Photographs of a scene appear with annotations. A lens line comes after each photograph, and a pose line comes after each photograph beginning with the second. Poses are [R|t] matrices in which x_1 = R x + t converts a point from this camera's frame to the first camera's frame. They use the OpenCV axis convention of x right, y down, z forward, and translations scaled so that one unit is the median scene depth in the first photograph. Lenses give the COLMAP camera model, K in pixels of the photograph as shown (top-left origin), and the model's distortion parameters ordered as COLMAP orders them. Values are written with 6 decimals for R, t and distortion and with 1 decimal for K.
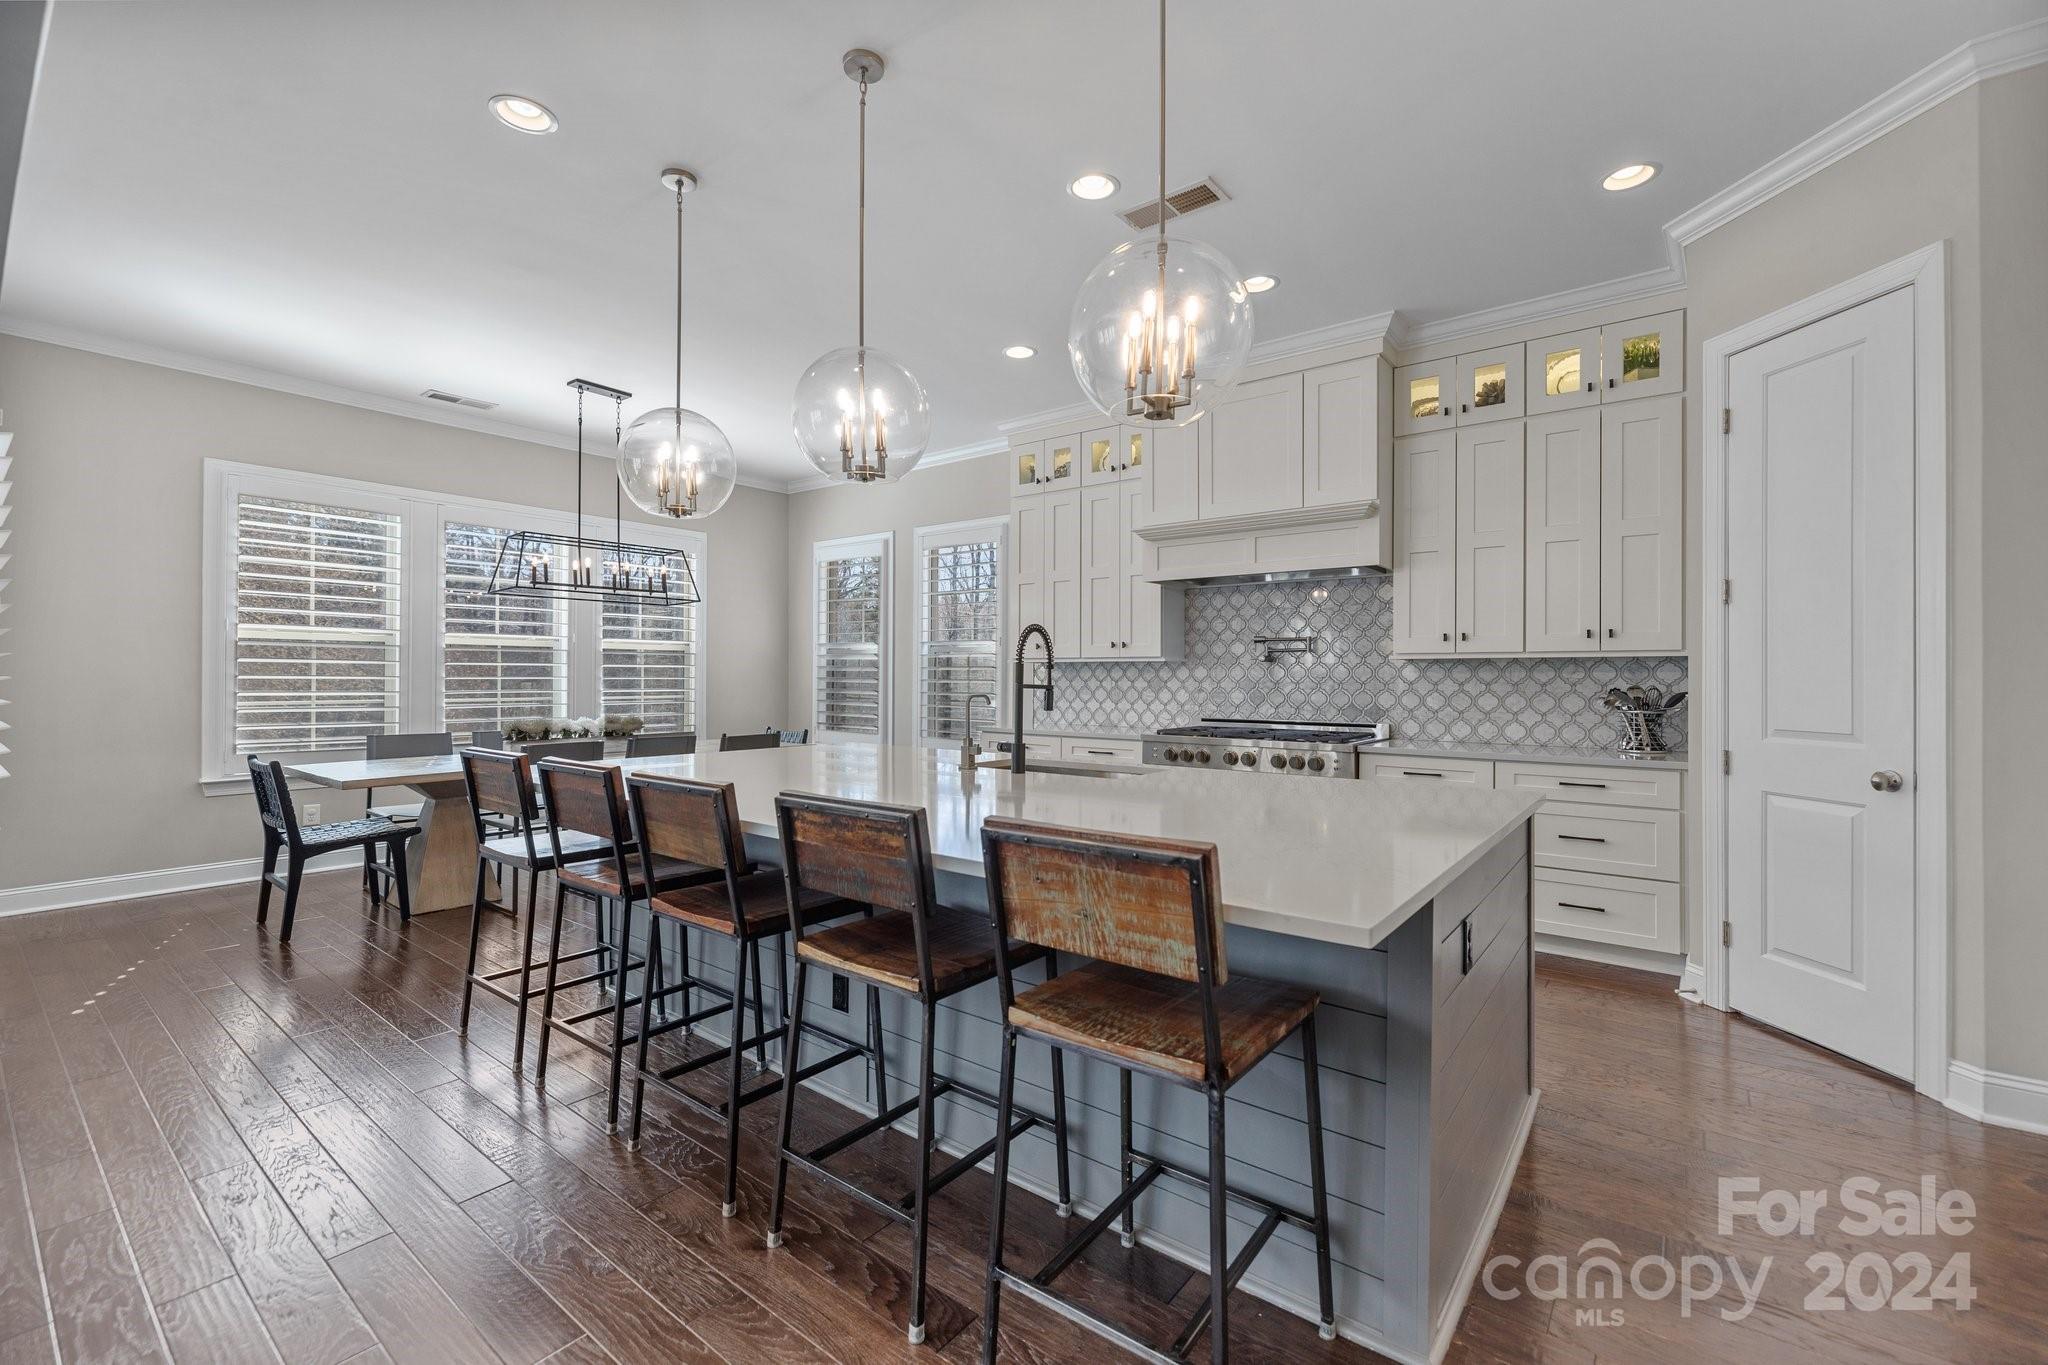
lens RADIAL K [[860.8, 0, 1028.0], [0, 860.8, 666.0], [0, 0, 1]] dist [-0.000819, -0.002012]
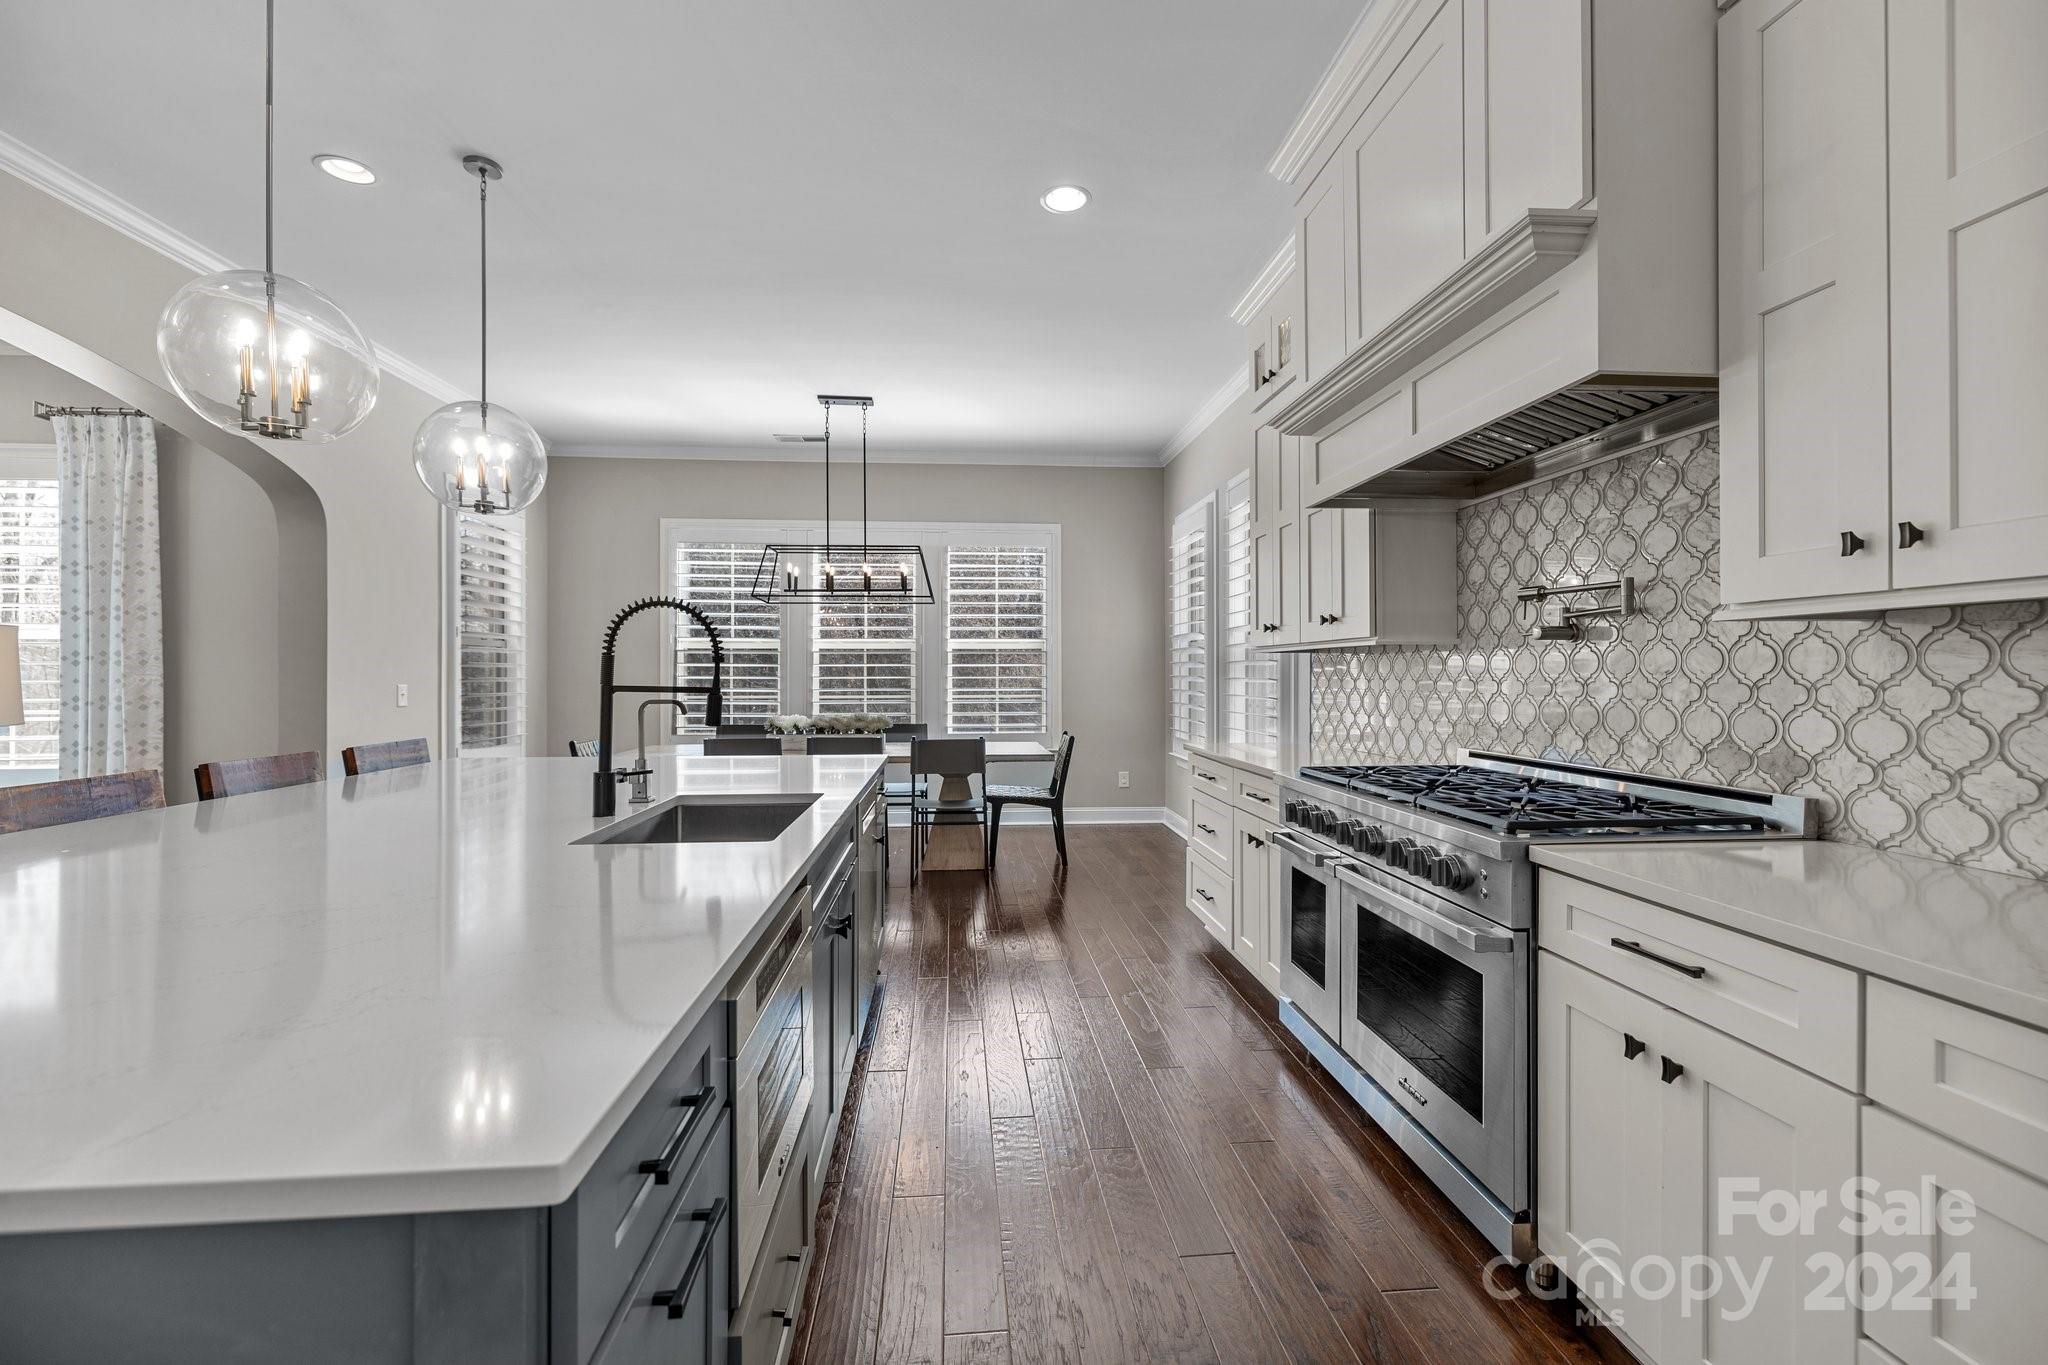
lens RADIAL K [[860.8, 0, 1026.2], [0, 860.8, 671.9], [0, 0, 1]] dist [-0.000819, -0.002012]
pose [[0.676616, -0.007334, -0.736299, 0.424507], [0.014267, 0.999893, 0.003151, 0.007171], [0.736197, -0.012637, 0.676649, 0.465001]]
